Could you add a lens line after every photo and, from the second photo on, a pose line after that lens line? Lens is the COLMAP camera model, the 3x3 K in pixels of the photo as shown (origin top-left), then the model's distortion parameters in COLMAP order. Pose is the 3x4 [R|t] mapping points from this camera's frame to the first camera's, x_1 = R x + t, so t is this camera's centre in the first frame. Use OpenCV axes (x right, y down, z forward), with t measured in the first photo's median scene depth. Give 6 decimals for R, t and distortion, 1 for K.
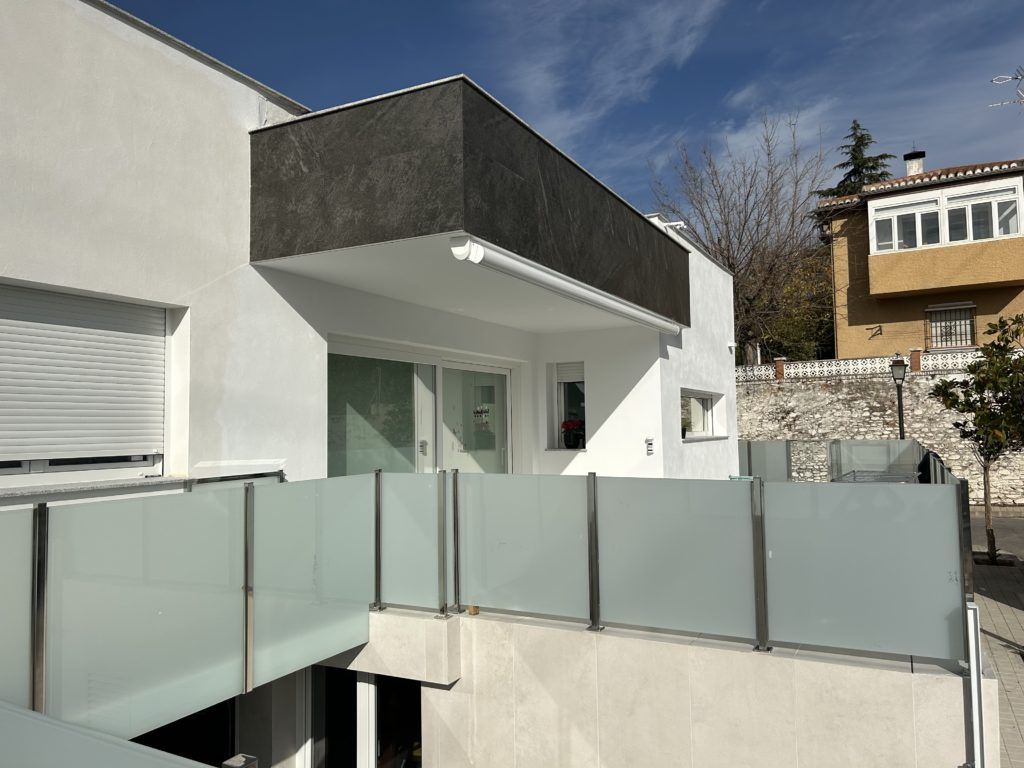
lens RADIAL K [[765.1, 0, 524.9], [0, 765.1, 382.2], [0, 0, 1]] dist [0.054828, -0.048257]
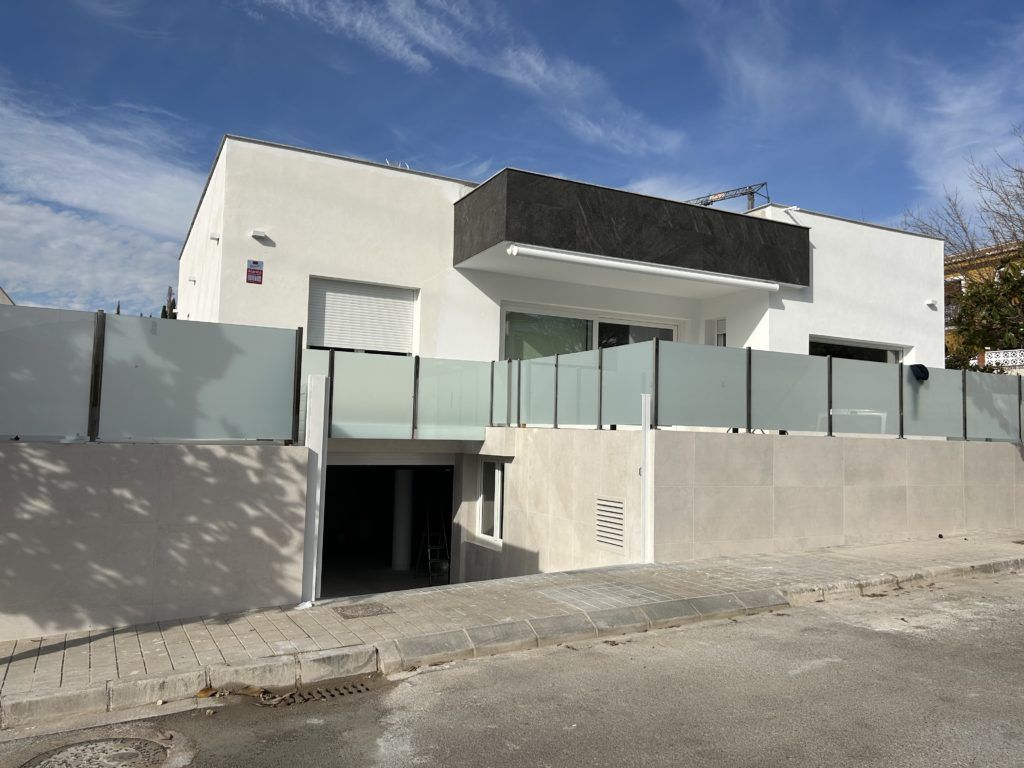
lens RADIAL K [[765.1, 0, 506.0], [0, 765.1, 404.7], [0, 0, 1]] dist [0.054828, -0.048257]
pose [[0.807649, 0.014685, -0.589480, 1.101408], [-0.003316, 0.999787, 0.020362, 0.199153], [0.589654, -0.014491, 0.807526, -0.673531]]
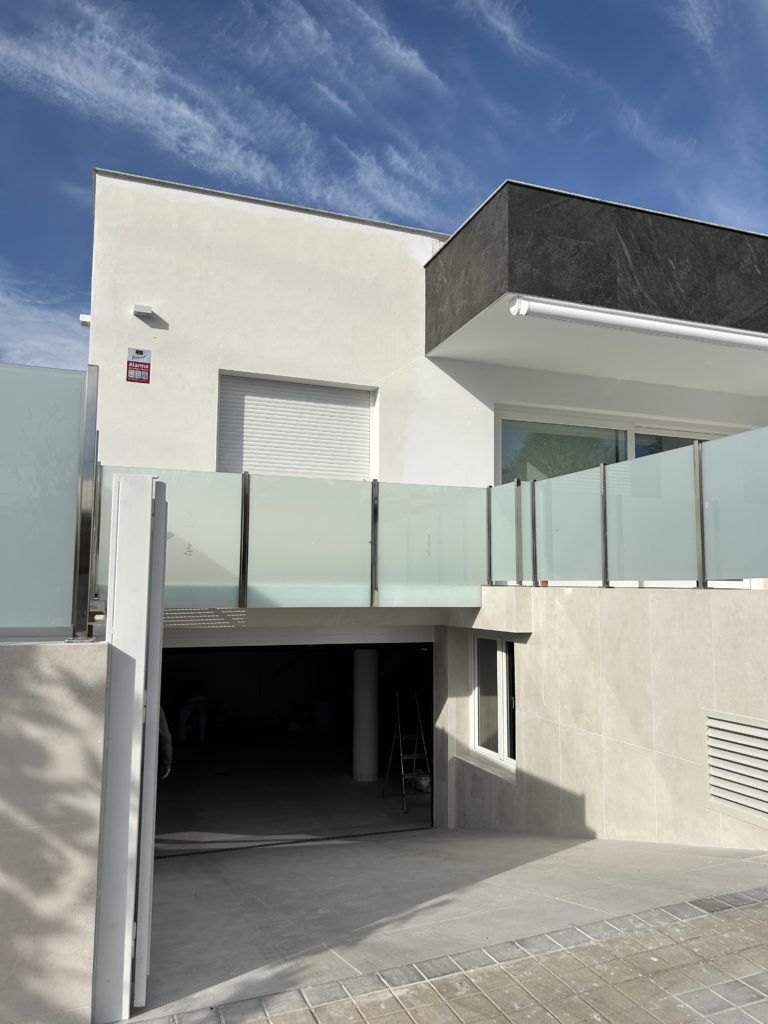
lens RADIAL K [[765.1, 0, 394.3], [0, 765.1, 514.6], [0, 0, 1]] dist [0.054828, -0.048257]
pose [[0.735519, -0.046903, -0.675879, 0.625799], [0.021867, 0.998725, -0.045511, 0.234355], [0.677151, 0.018695, 0.735606, -0.118288]]
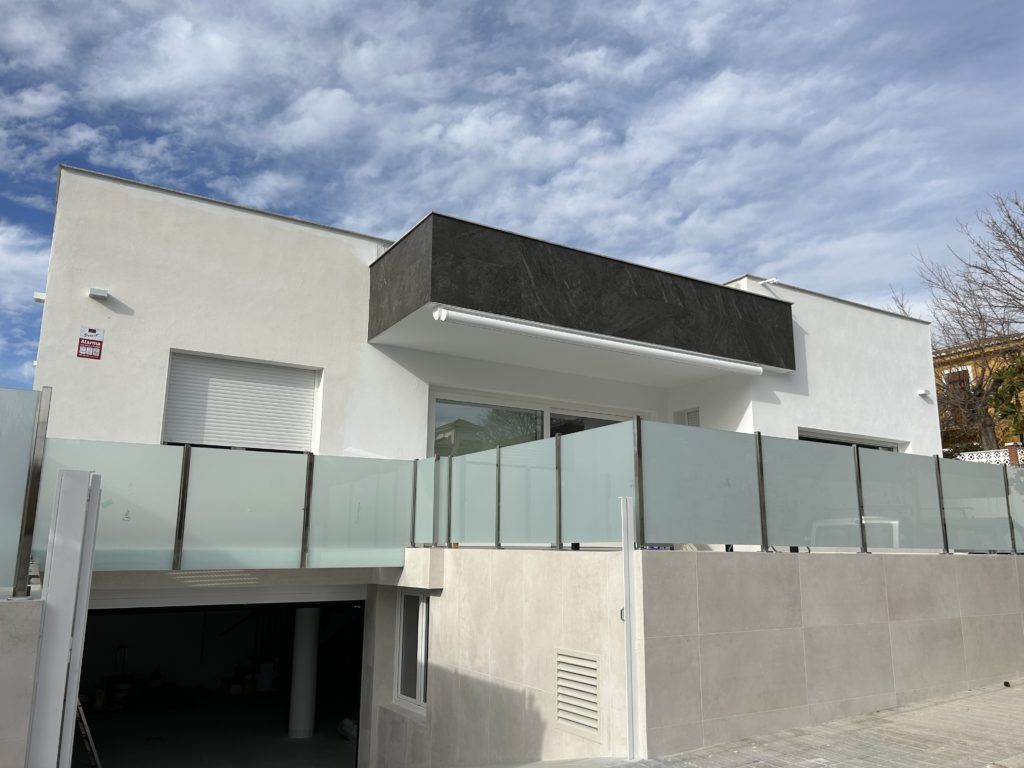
lens RADIAL K [[765.1, 0, 522.0], [0, 765.1, 391.3], [0, 0, 1]] dist [0.054828, -0.048257]
pose [[0.855405, -0.083699, -0.511152, 0.850375], [0.012244, 0.989849, -0.141595, 0.211653], [0.517814, 0.114862, 0.847747, -0.251352]]
